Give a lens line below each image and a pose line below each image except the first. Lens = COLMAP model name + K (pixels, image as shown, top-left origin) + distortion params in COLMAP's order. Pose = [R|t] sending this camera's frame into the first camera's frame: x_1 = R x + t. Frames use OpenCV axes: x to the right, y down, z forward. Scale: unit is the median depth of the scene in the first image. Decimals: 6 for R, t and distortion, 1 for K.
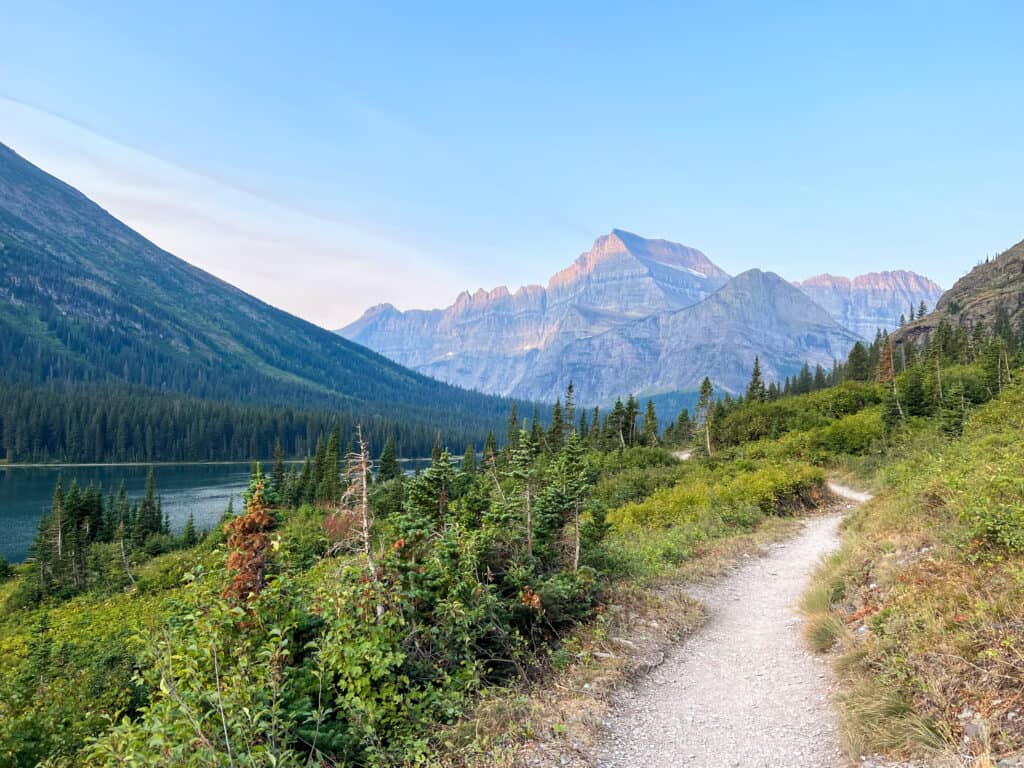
lens RADIAL K [[756.5, 0, 512.0], [0, 756.5, 384.0], [0, 0, 1]] dist [0.055628, -0.115620]
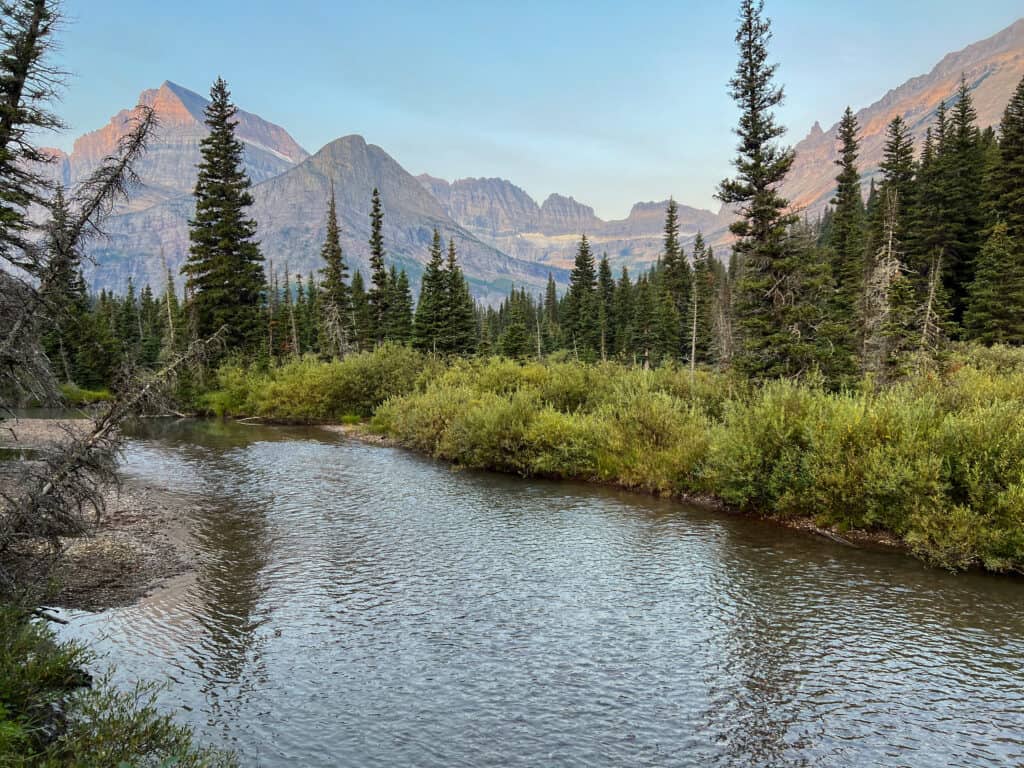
lens RADIAL K [[756.5, 0, 512.0], [0, 756.5, 384.0], [0, 0, 1]] dist [0.055628, -0.115620]
pose [[0.862125, -0.039227, 0.505175, 0.050109], [-0.010336, 0.995430, 0.094934, 0.024880], [-0.506591, -0.087066, 0.857779, 0.217424]]
